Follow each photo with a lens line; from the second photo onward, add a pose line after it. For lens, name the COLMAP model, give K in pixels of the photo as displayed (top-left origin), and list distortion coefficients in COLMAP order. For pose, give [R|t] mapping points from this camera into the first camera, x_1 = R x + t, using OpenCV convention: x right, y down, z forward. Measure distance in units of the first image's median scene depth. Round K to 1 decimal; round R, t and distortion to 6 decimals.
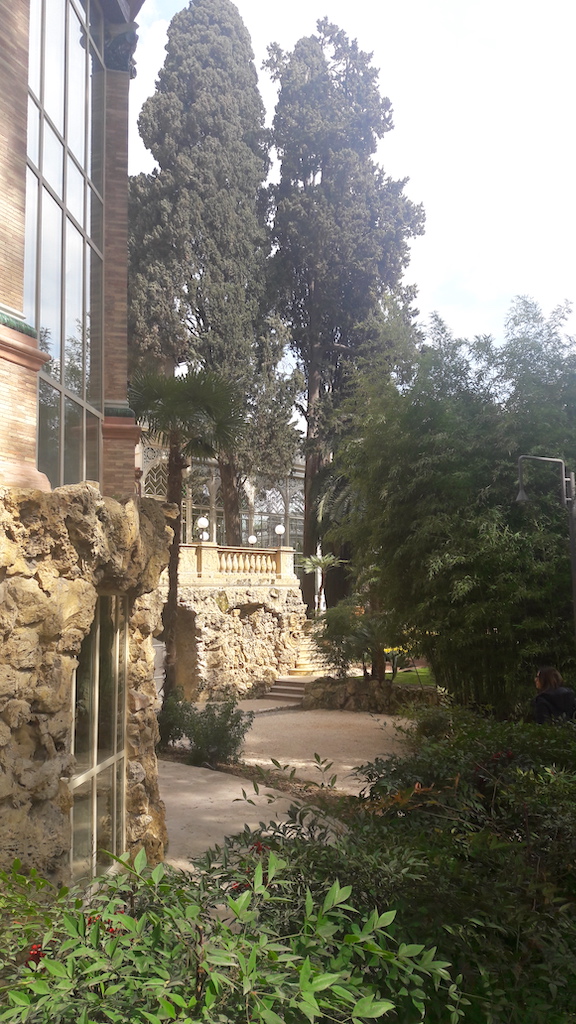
lens RADIAL K [[829.7, 0, 286.6], [0, 829.7, 467.5], [0, 0, 1]] dist [0.103848, -0.117138]
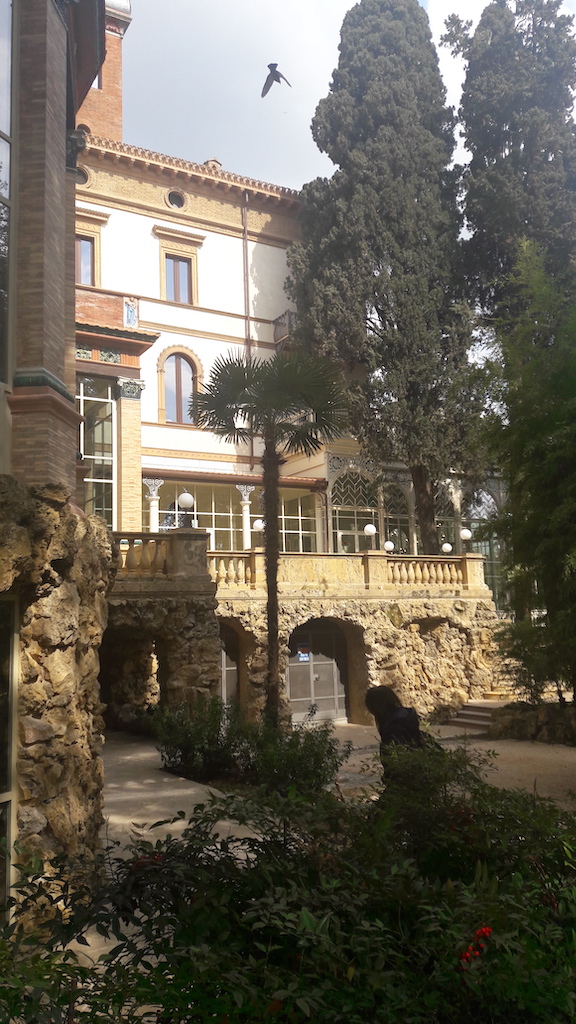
lens RADIAL K [[829.7, 0, 286.6], [0, 829.7, 467.5], [0, 0, 1]] dist [0.103848, -0.117138]
pose [[0.950167, -0.069713, -0.303848, 0.089389], [0.063126, 0.997510, -0.031461, 0.019135], [0.305284, 0.010712, 0.952201, 0.086233]]
